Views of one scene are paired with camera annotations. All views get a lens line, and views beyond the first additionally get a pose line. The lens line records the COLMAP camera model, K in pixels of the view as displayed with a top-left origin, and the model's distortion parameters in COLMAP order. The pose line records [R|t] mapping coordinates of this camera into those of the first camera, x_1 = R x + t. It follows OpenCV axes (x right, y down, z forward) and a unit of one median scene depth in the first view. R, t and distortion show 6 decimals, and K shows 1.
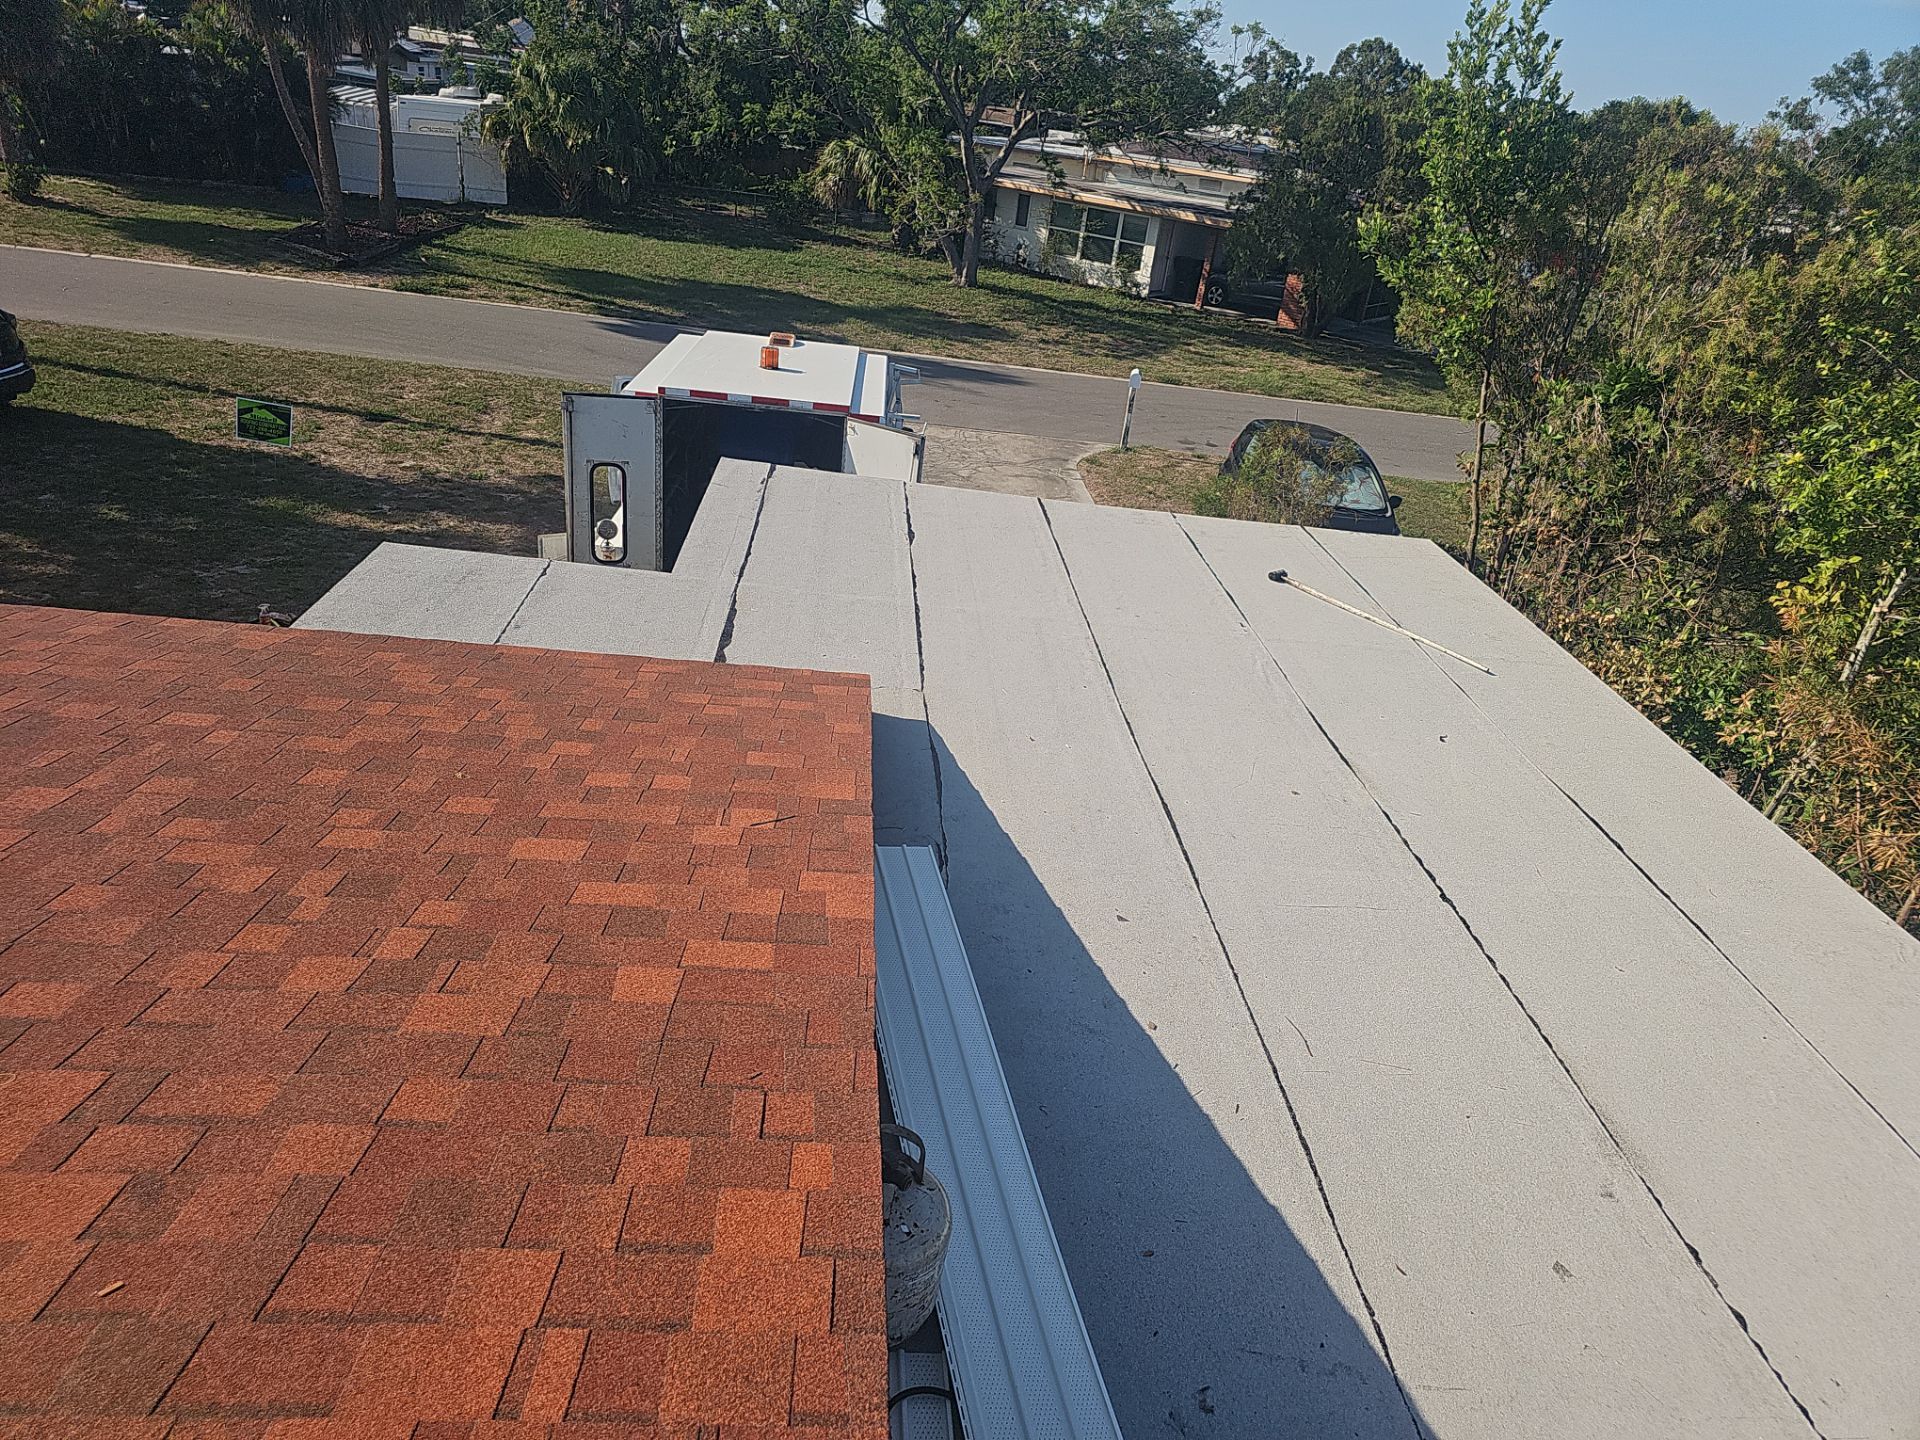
lens RADIAL K [[1311.6, 0, 971.7], [0, 1311.6, 752.8], [0, 0, 1]] dist [0.001813, -0.002207]
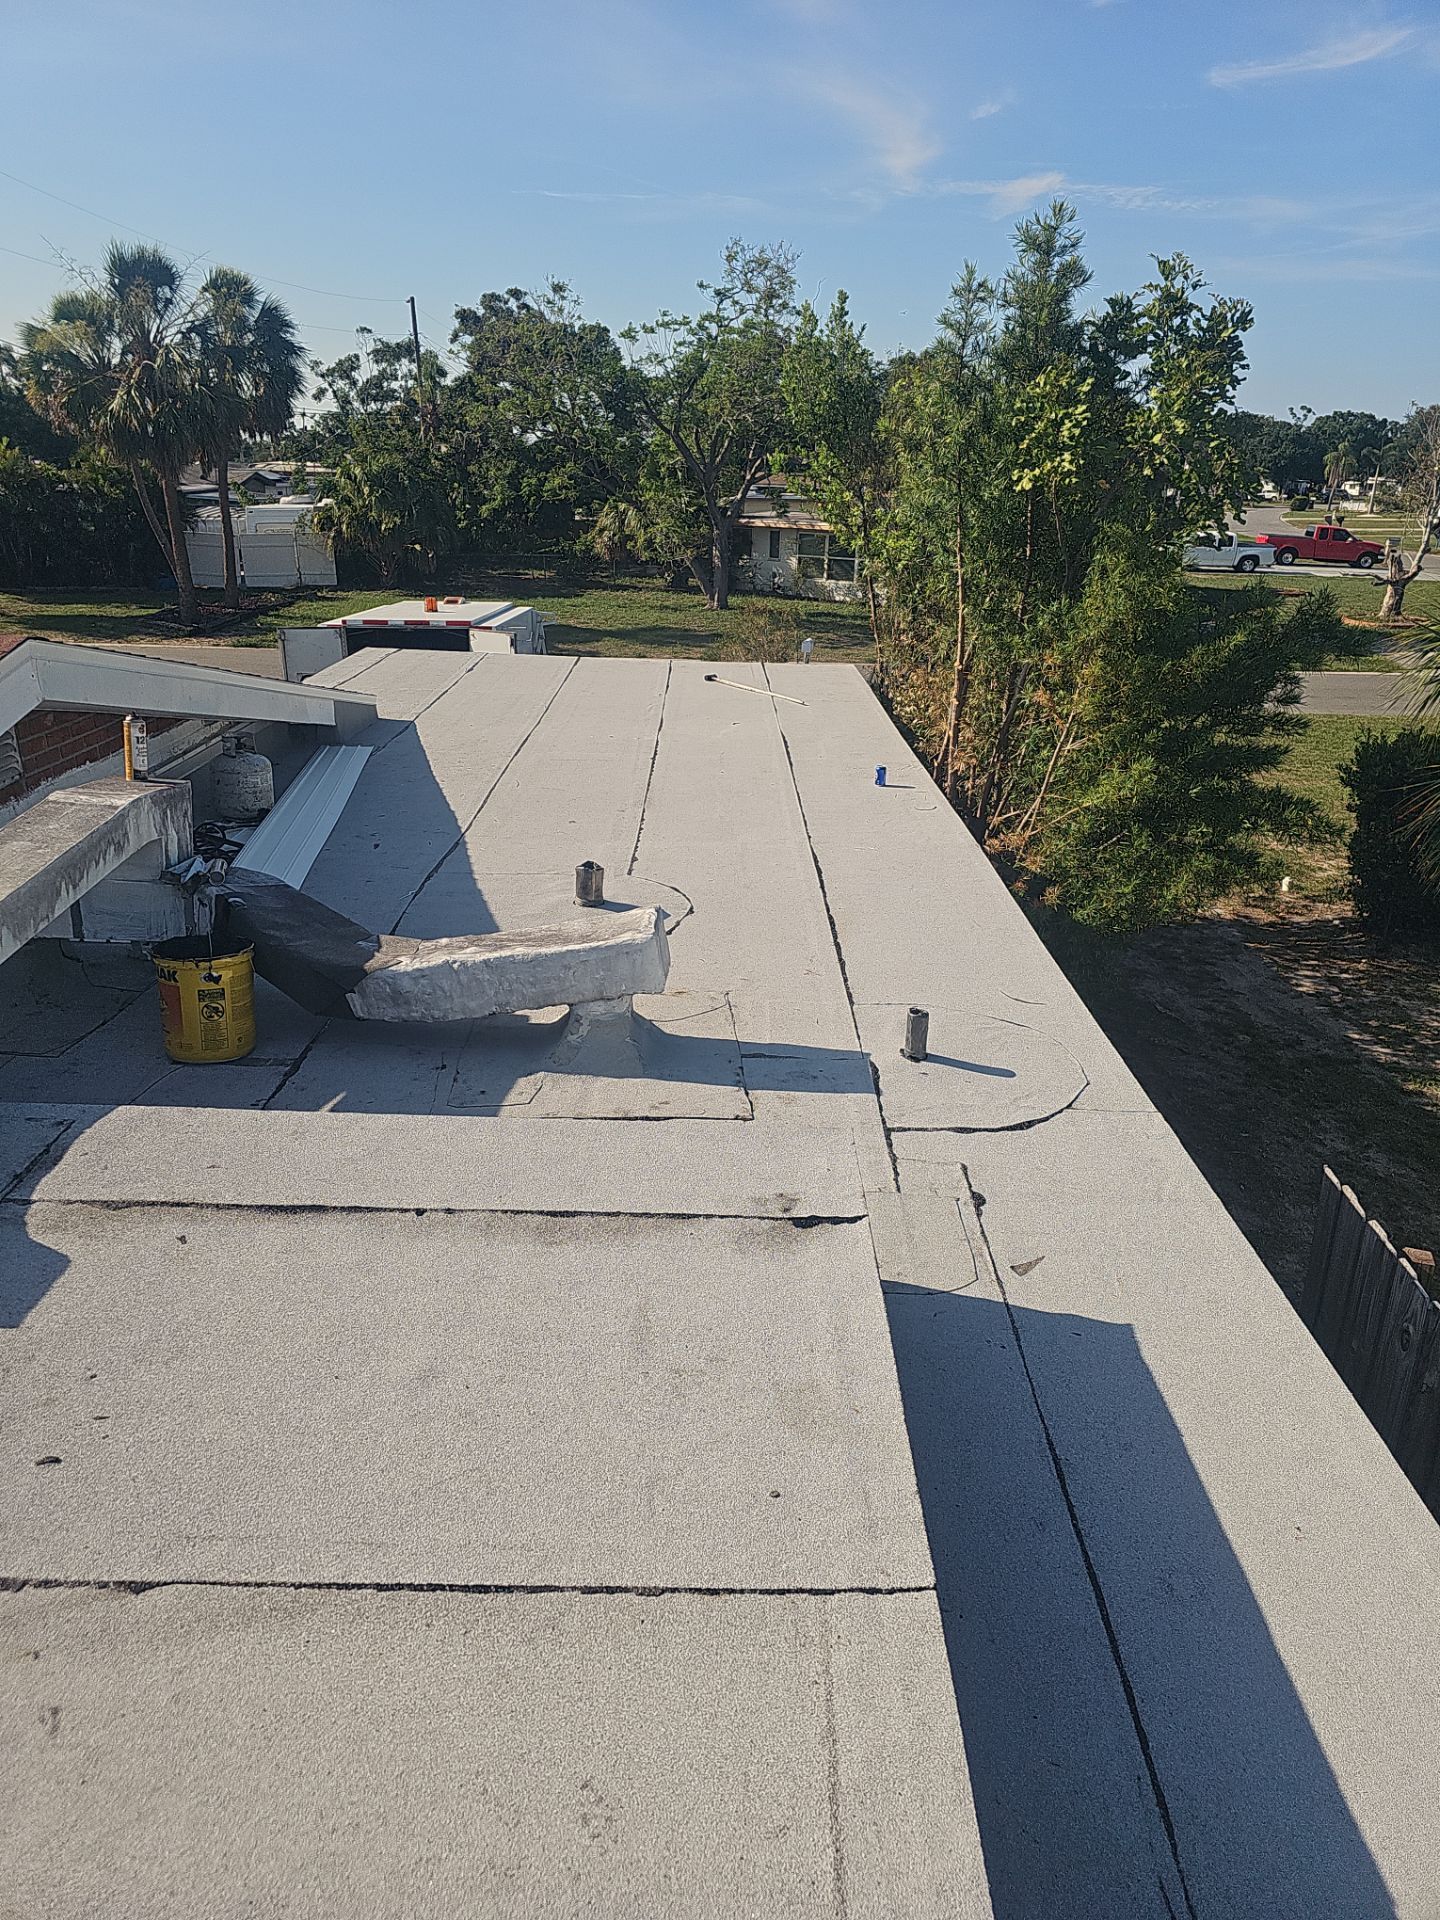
lens RADIAL K [[1335.4, 0, 720.0], [0, 1335.4, 960.0], [0, 0, 1]] dist [0.038219, -0.028987]
pose [[0.991793, -0.074652, -0.103797, 0.094411], [0.061387, 0.990181, -0.125591, 0.095744], [0.112154, 0.118188, 0.986637, -0.122098]]
